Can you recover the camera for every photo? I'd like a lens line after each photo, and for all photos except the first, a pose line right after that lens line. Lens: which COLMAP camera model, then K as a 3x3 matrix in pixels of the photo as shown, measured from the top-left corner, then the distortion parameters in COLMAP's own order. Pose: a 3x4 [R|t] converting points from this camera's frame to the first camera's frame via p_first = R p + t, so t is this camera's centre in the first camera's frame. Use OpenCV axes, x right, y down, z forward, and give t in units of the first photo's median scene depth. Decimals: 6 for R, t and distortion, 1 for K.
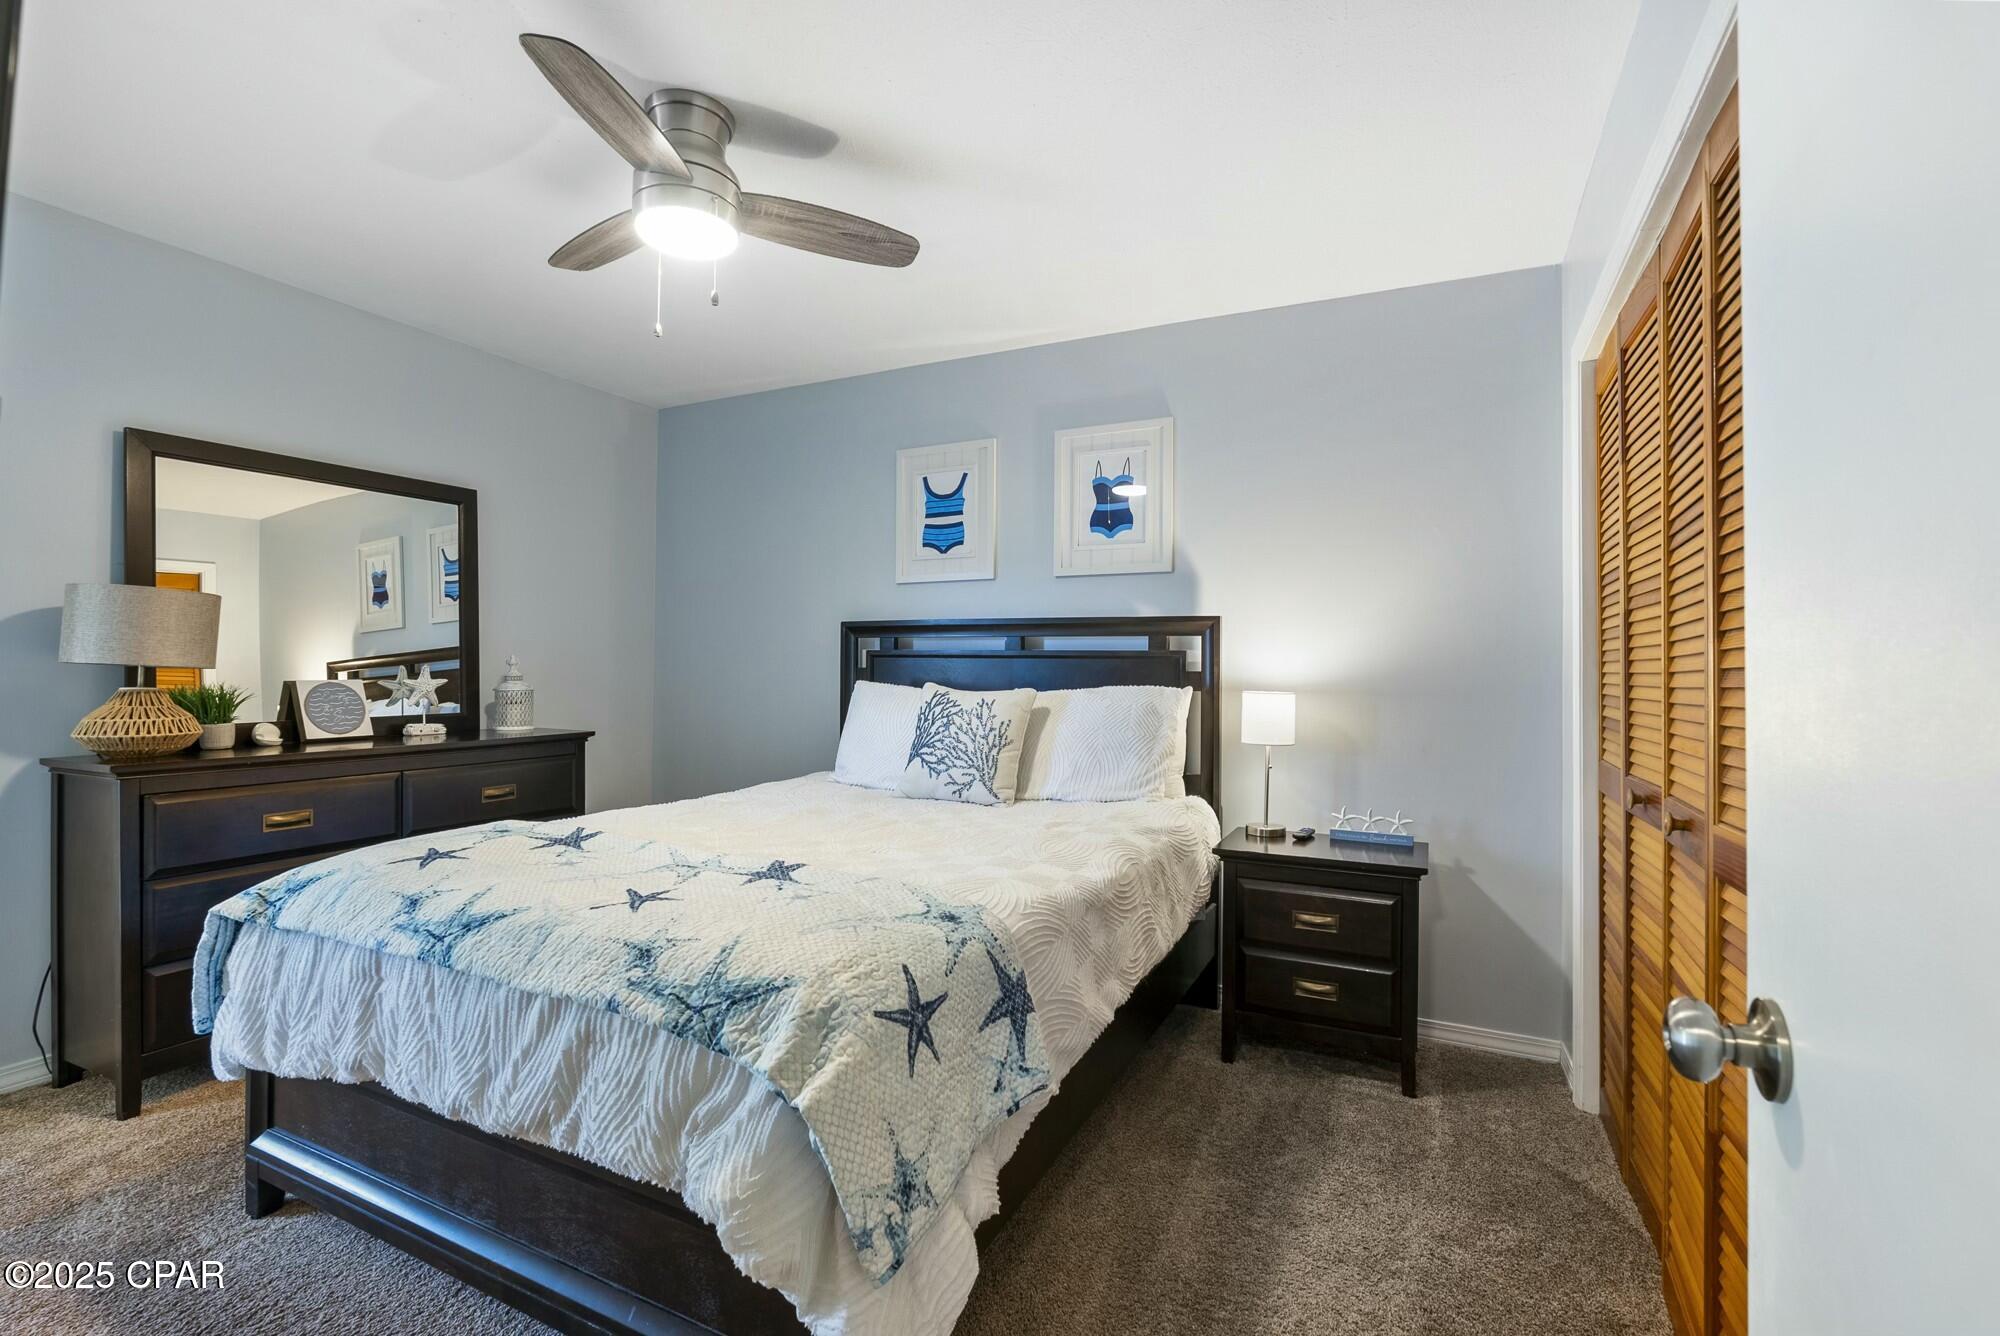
lens RADIAL K [[875.2, 0, 1009.0], [0, 875.2, 678.3], [0, 0, 1]] dist [-0.009155, 0.000206]
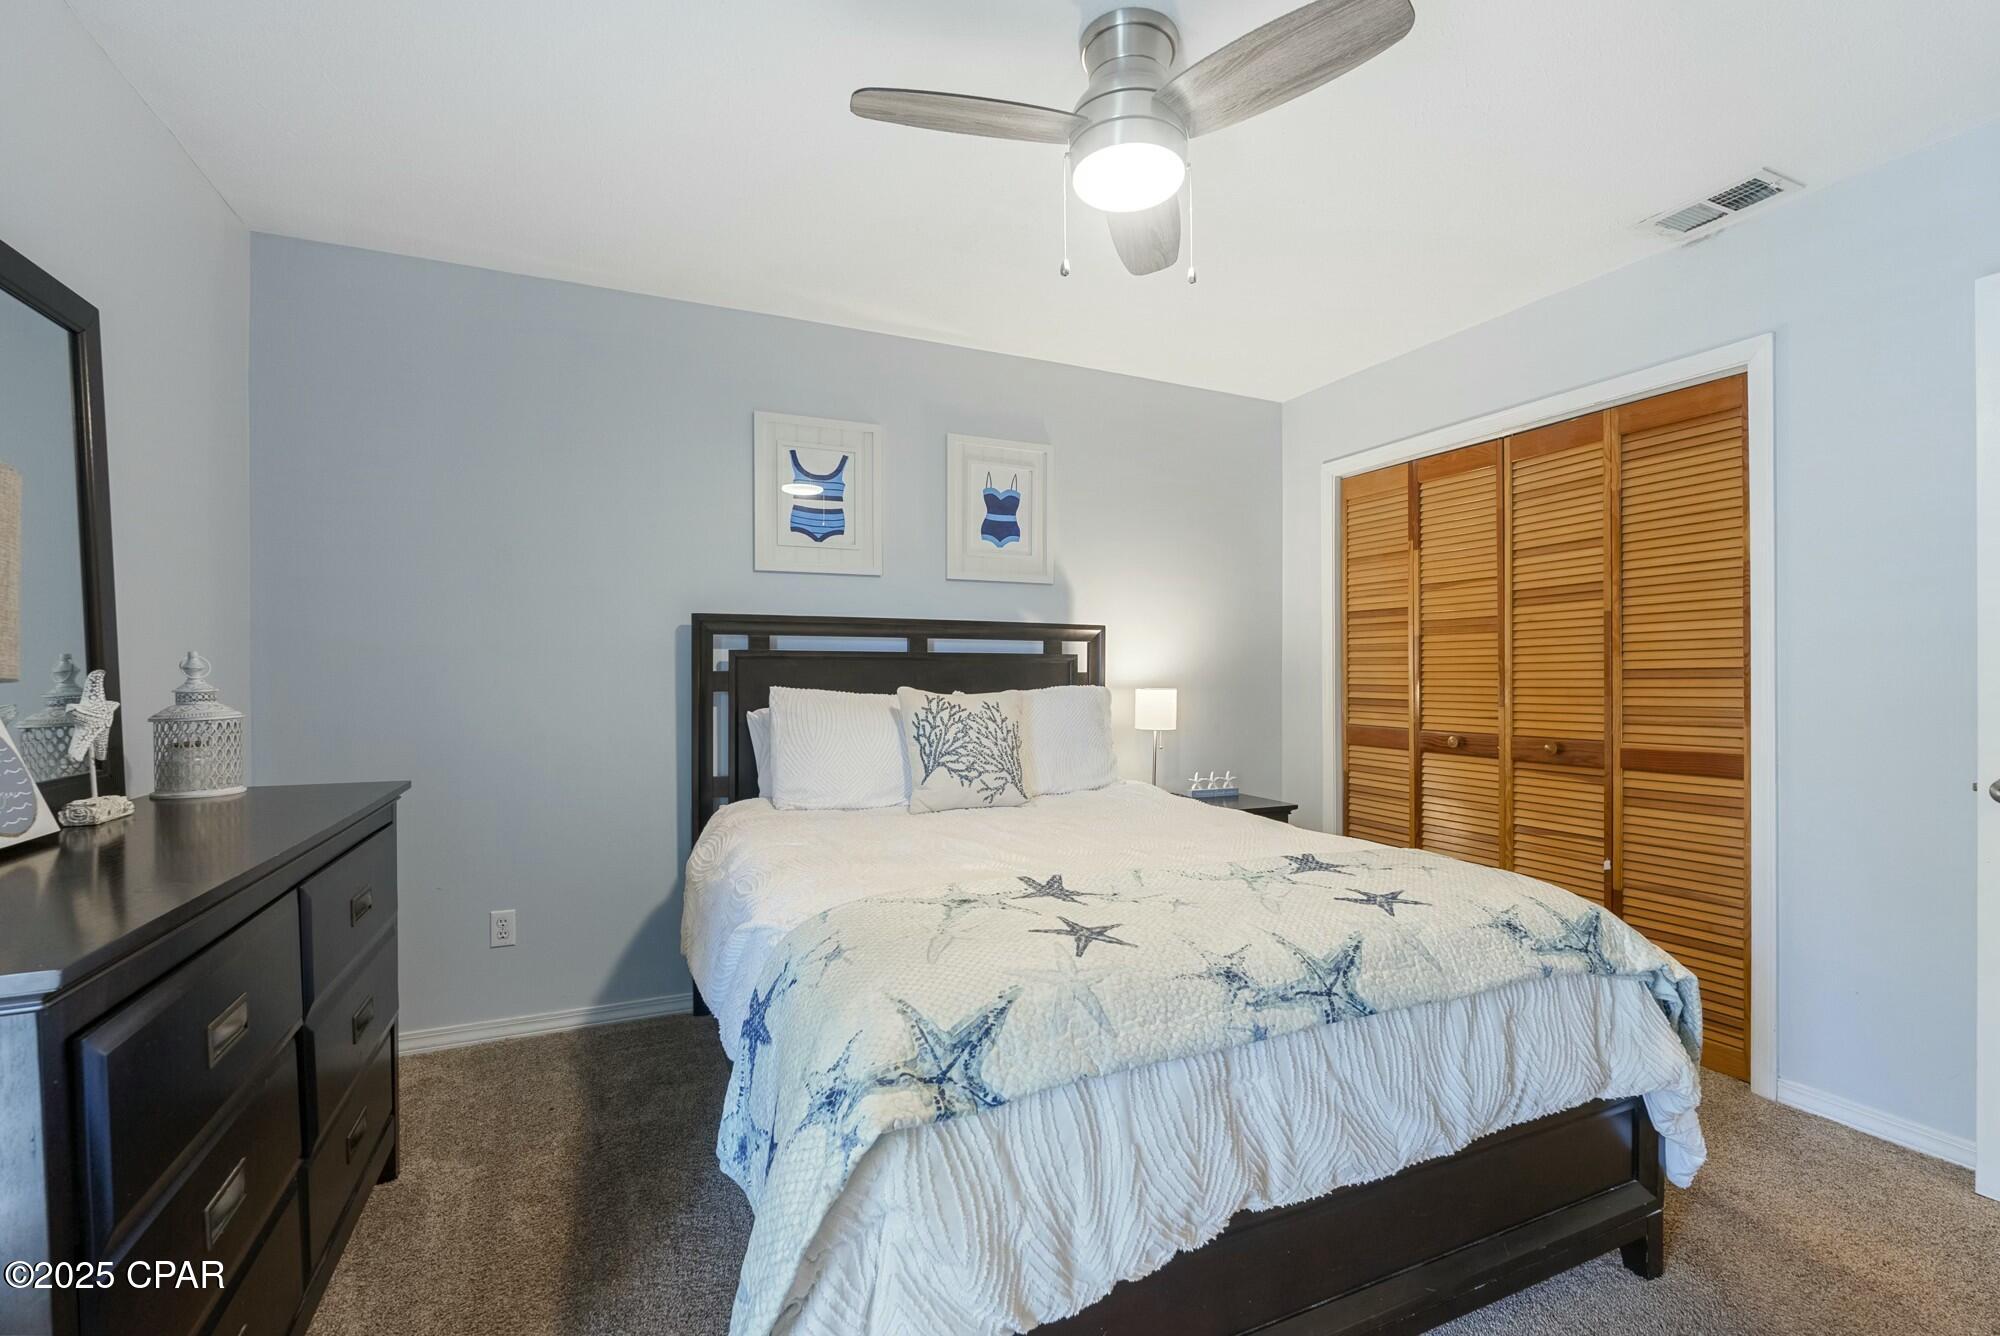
lens RADIAL K [[867.2, 0, 999.2], [0, 867.2, 687.3], [0, 0, 1]] dist [-0.002421, 0.000058]
pose [[0.641173, -0.022078, 0.767078, -0.725618], [0.011447, 0.999750, 0.019207, -0.010843], [-0.767311, -0.003534, 0.641266, 0.337218]]
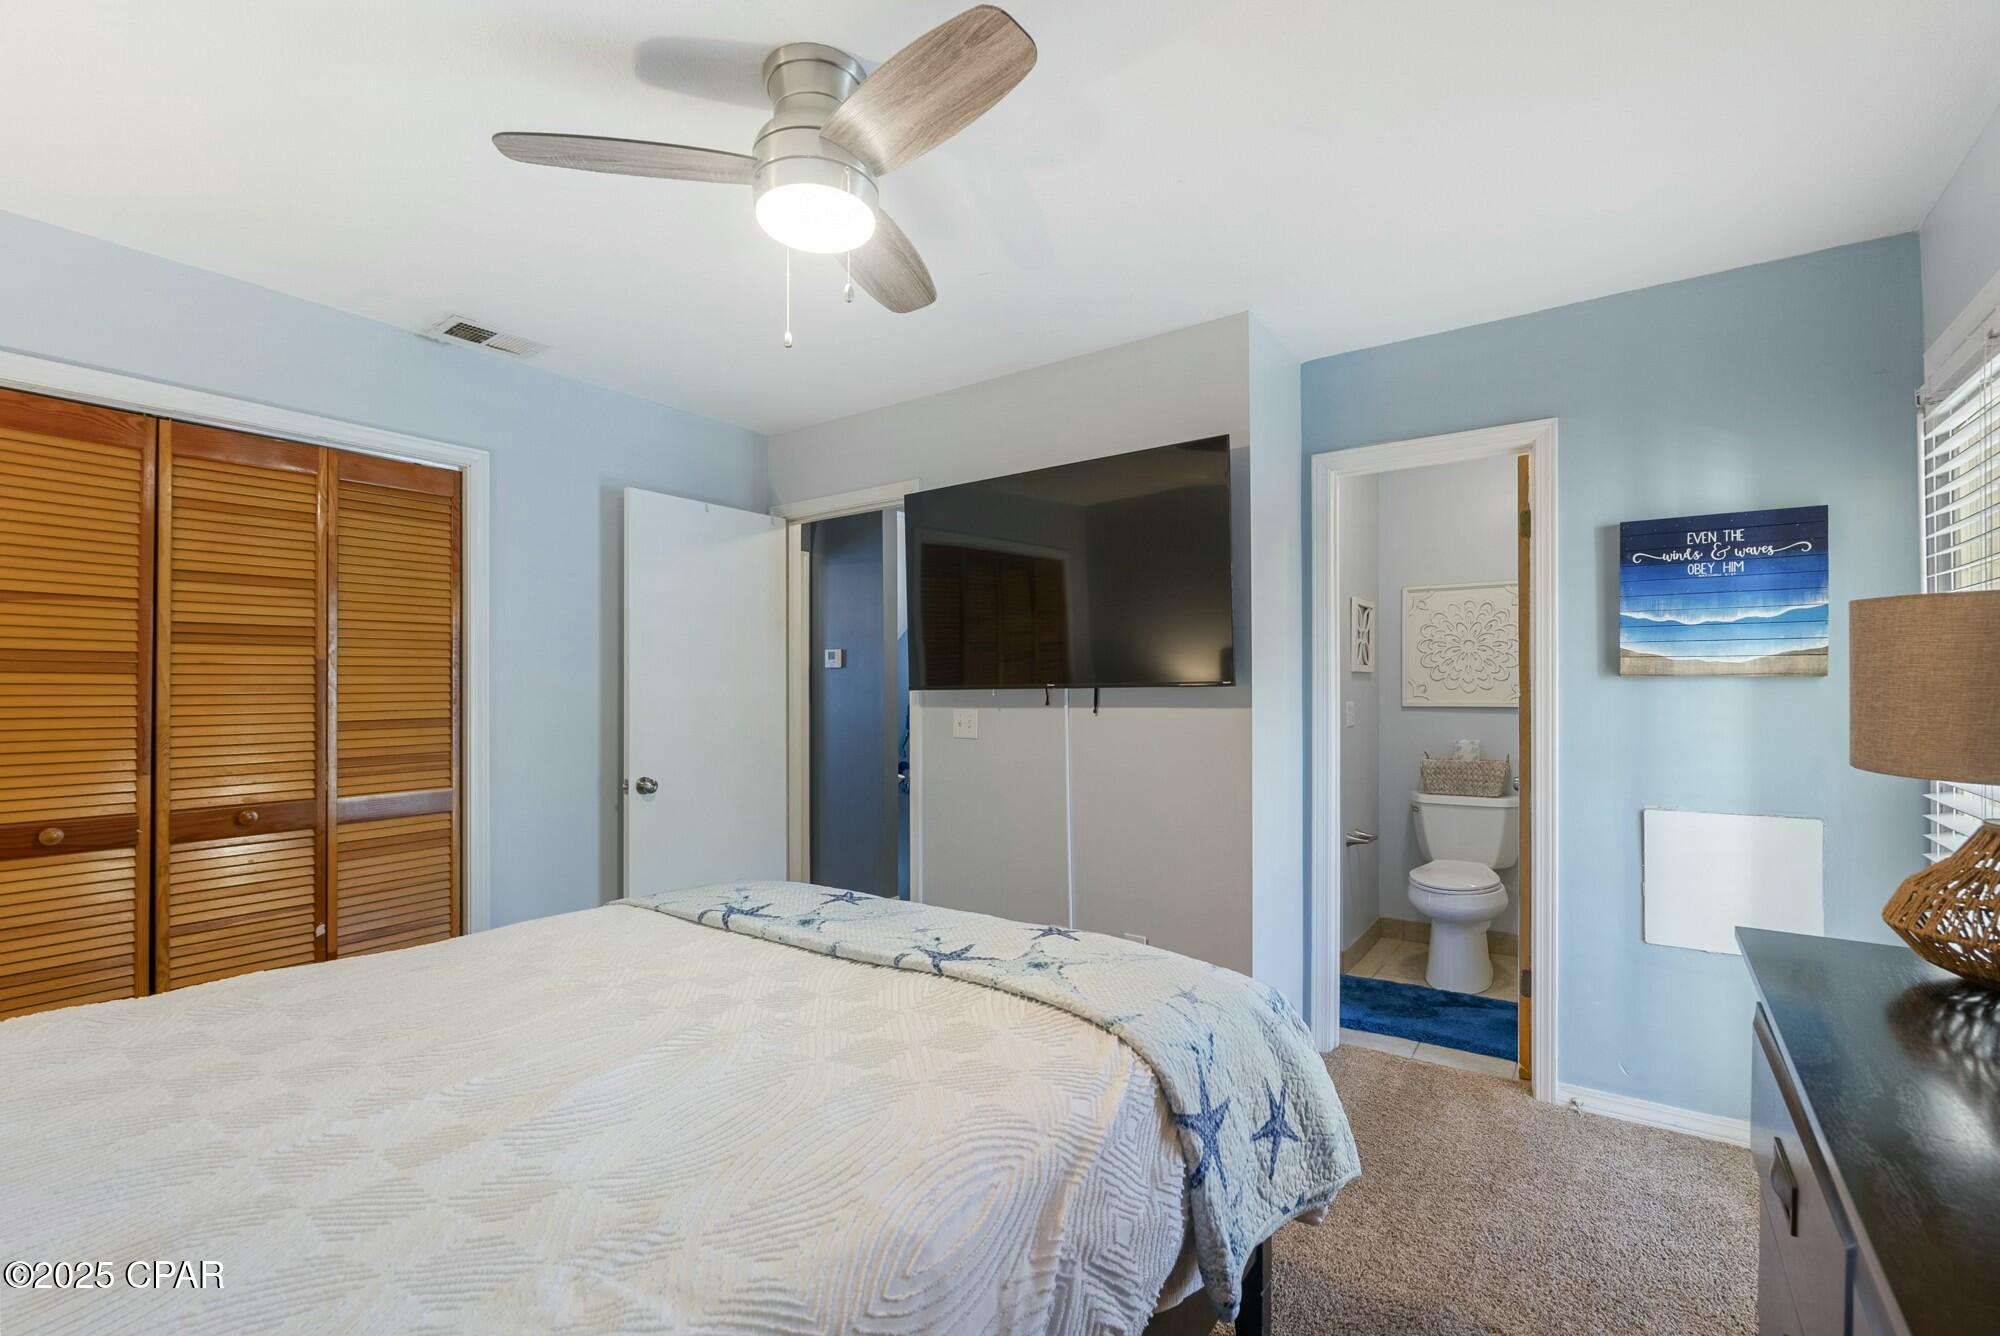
lens RADIAL K [[879.8, 0, 1019.3], [0, 879.8, 672.5], [0, 0, 1]] dist [-0.005394, 0.000484]
pose [[-0.985627, -0.002388, 0.168919, -0.454905], [-0.003828, 0.999959, -0.008197, -0.047462], [-0.168893, -0.008726, -0.985596, 1.139002]]
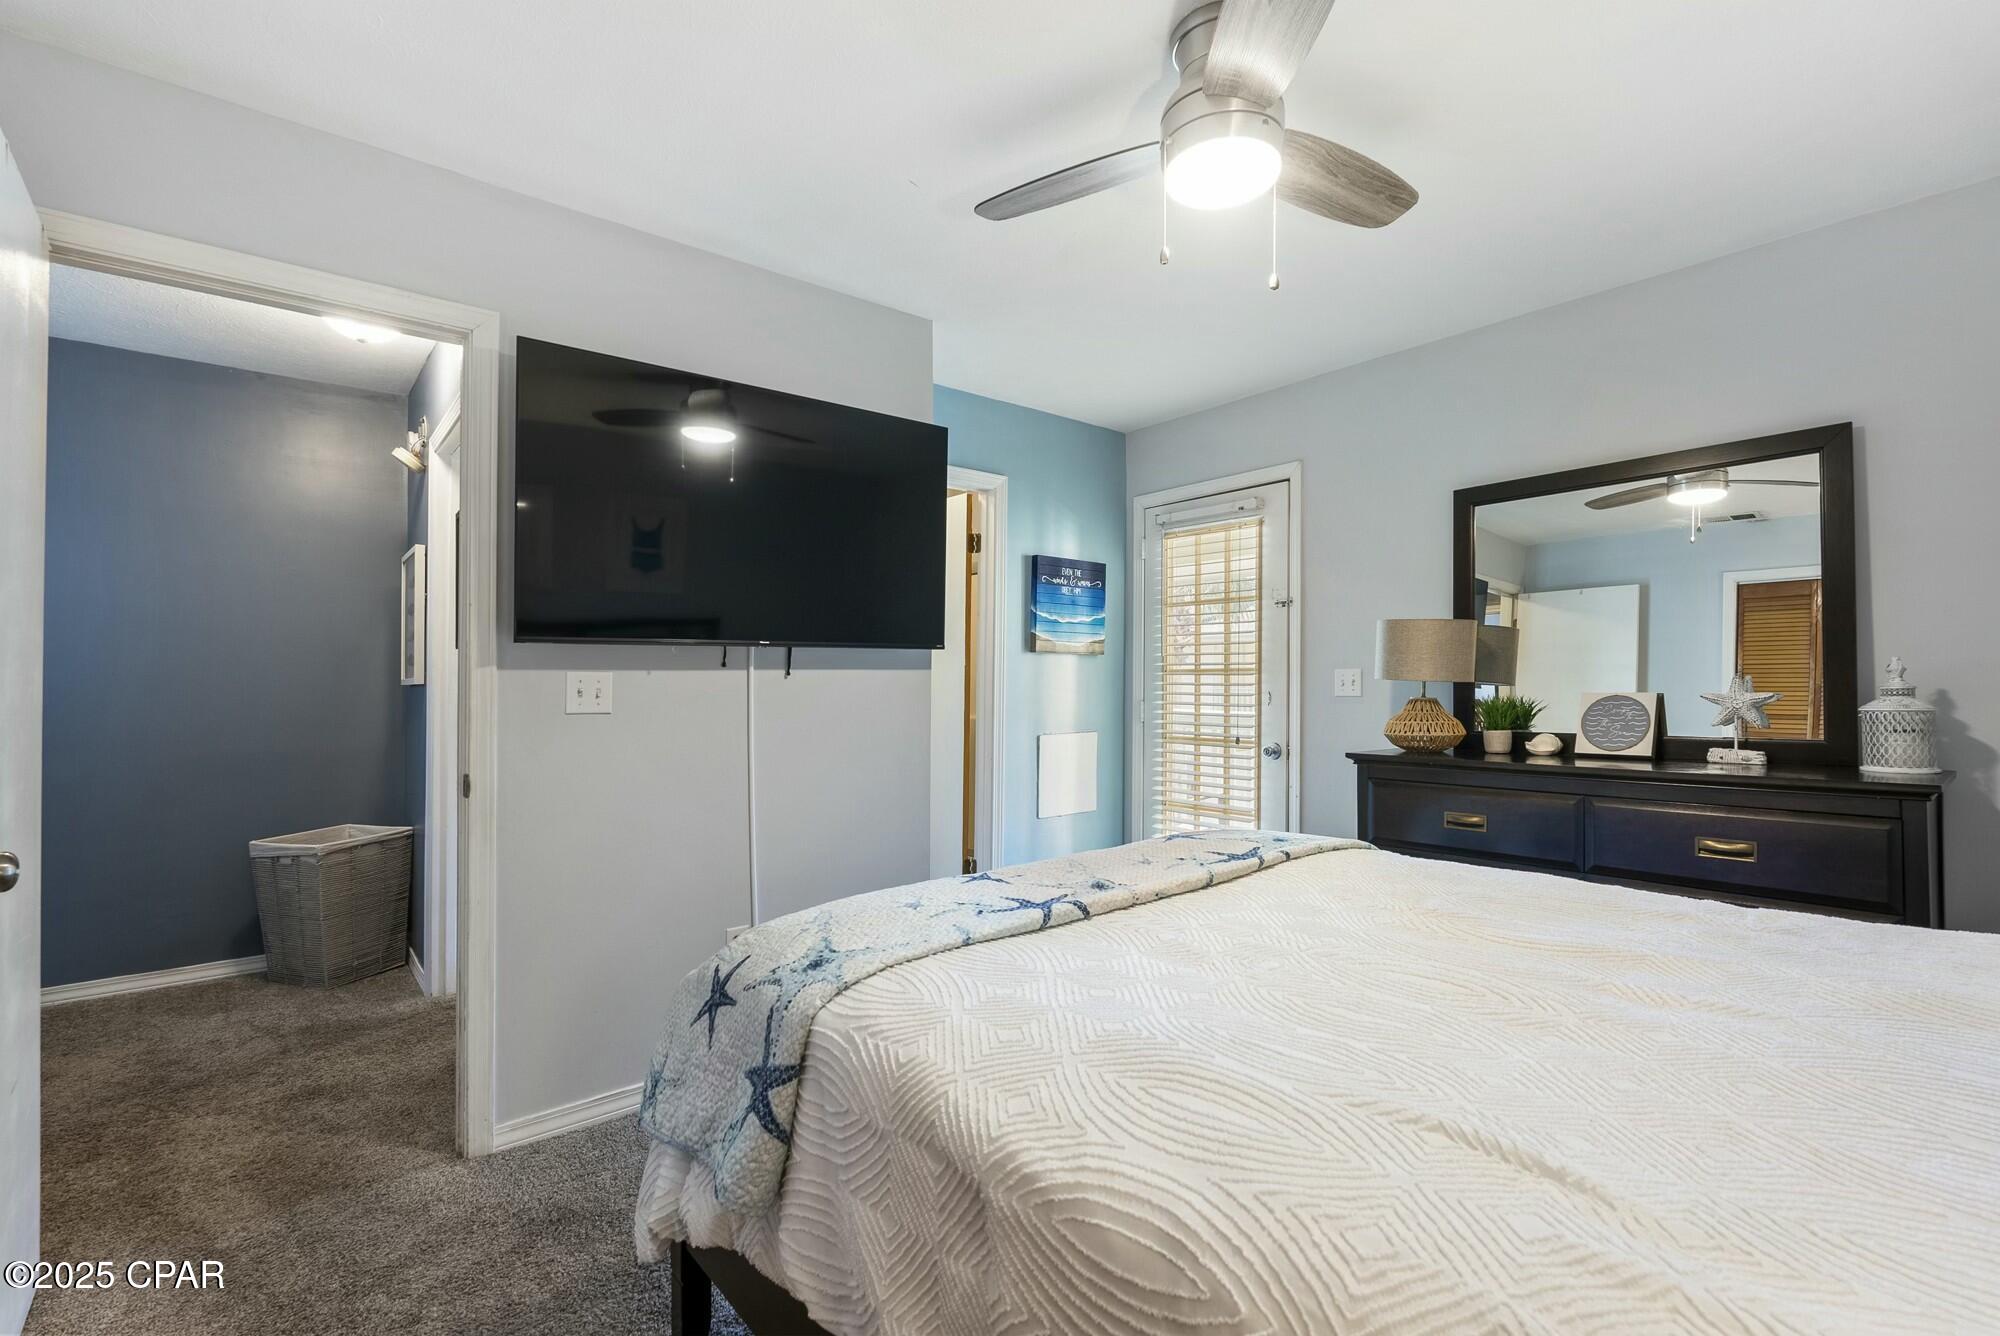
lens RADIAL K [[875.2, 0, 1009.0], [0, 875.2, 678.3], [0, 0, 1]] dist [-0.009155, 0.000206]
pose [[-0.394981, -0.012065, -0.918610, 0.312232], [-0.003607, 0.999926, -0.011582, -0.000370], [0.918682, -0.001262, -0.394995, 0.718501]]
